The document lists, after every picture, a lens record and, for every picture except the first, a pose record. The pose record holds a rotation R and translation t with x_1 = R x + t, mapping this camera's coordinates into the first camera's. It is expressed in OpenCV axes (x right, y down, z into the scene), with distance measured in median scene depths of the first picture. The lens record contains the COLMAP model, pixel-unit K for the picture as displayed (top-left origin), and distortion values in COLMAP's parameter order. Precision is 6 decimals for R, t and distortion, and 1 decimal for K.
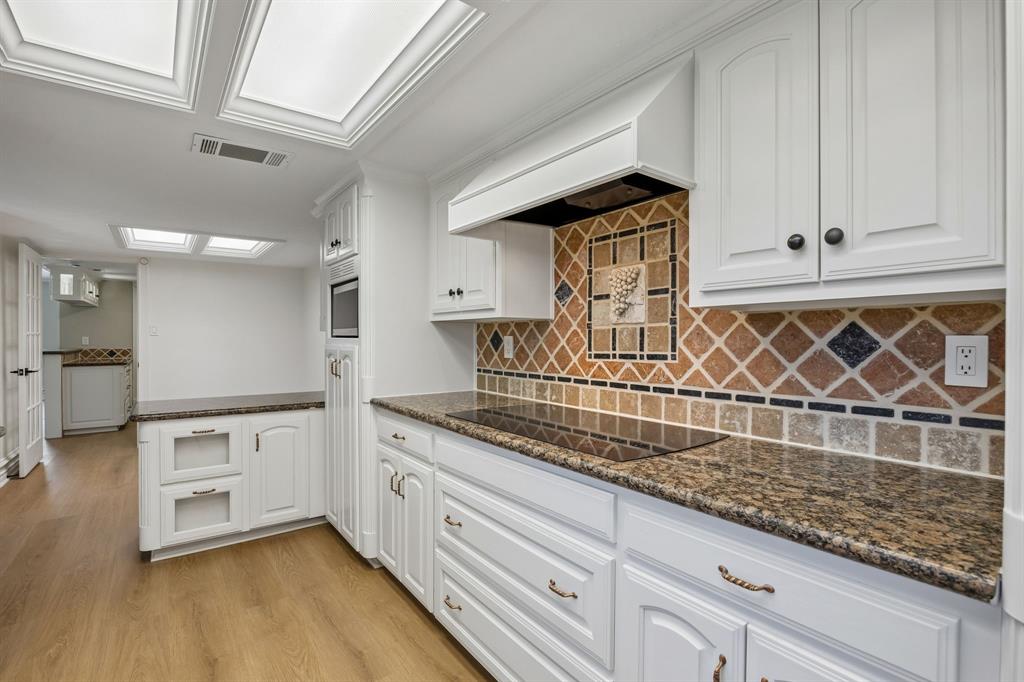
lens RADIAL K [[482.8, 0, 507.2], [0, 482.8, 342.7], [0, 0, 1]] dist [0.004488, 0.000059]
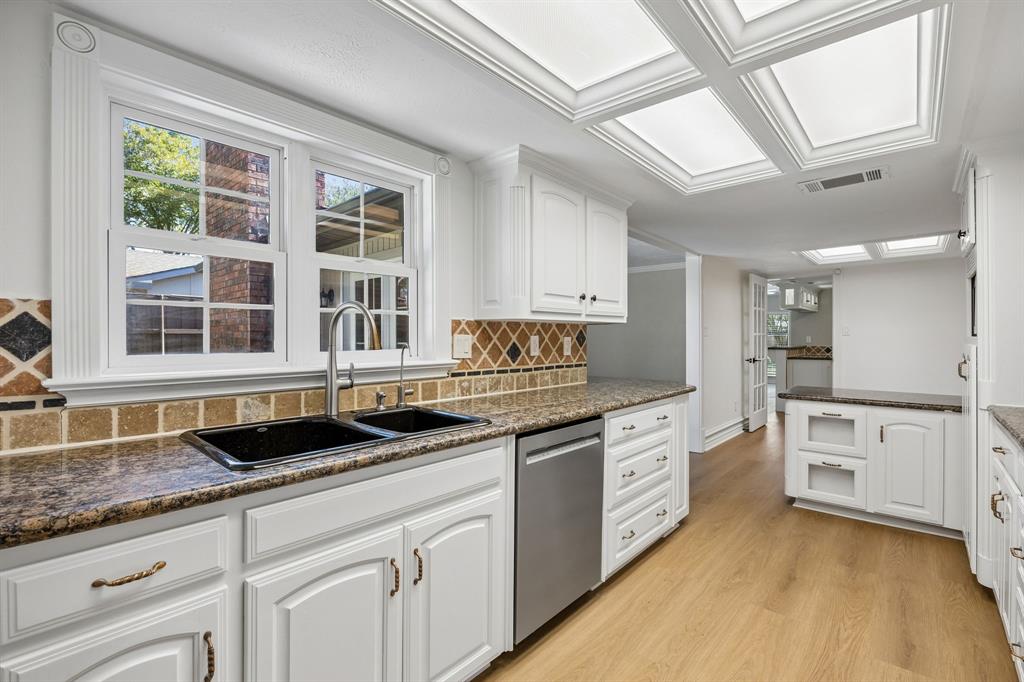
lens RADIAL K [[482.8, 0, 512.1], [0, 482.8, 339.4], [0, 0, 1]] dist [0.004488, 0.000059]
pose [[0.210079, 0.001816, -0.977683, 0.364636], [-0.006626, 0.999978, 0.000434, 0.000583], [0.977662, 0.006387, 0.210087, -0.031601]]
